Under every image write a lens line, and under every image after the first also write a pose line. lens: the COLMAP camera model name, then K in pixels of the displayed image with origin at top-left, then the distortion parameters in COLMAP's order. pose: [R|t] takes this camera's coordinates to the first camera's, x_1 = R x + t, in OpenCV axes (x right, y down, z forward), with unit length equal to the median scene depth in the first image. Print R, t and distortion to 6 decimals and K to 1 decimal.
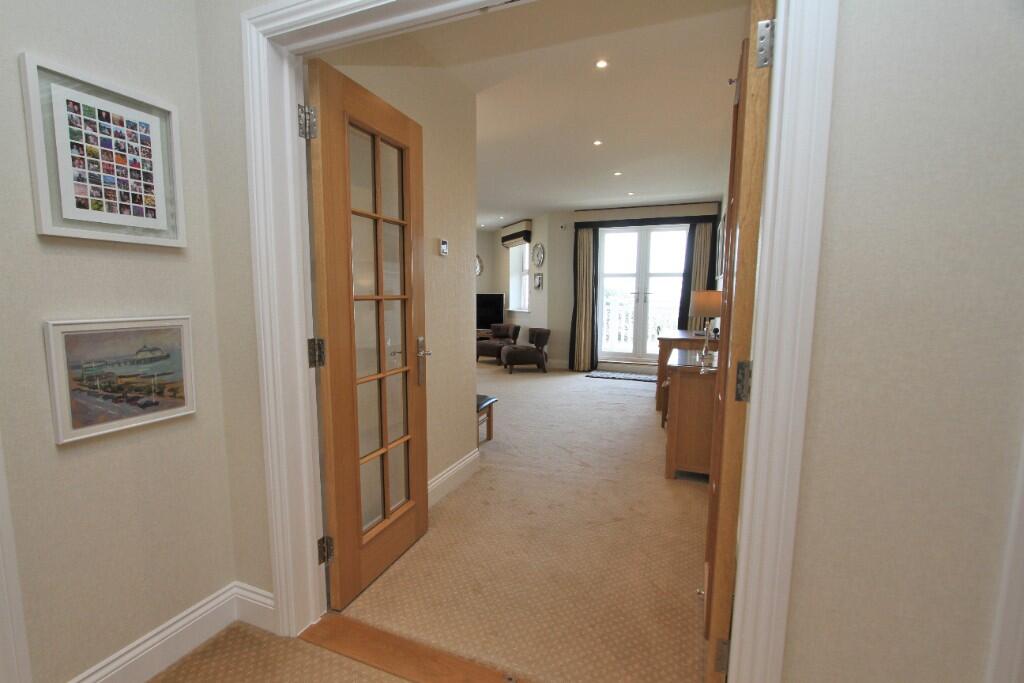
lens RADIAL K [[469.3, 0, 492.1], [0, 469.3, 355.1], [0, 0, 1]] dist [0.001258, 0.000797]
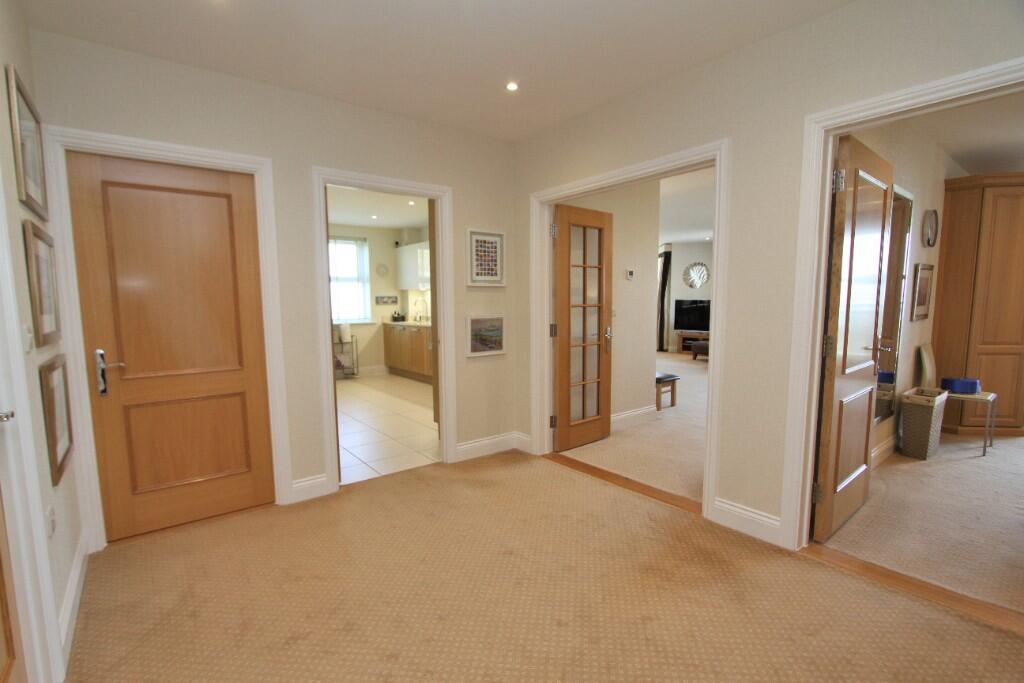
lens RADIAL K [[469.3, 0, 505.2], [0, 469.3, 344.7], [0, 0, 1]] dist [0.001258, 0.000797]
pose [[0.880330, 0.031644, -0.473305, 0.485678], [-0.047651, 0.998625, -0.021864, 0.122010], [0.471962, 0.041801, 0.880627, -1.074340]]
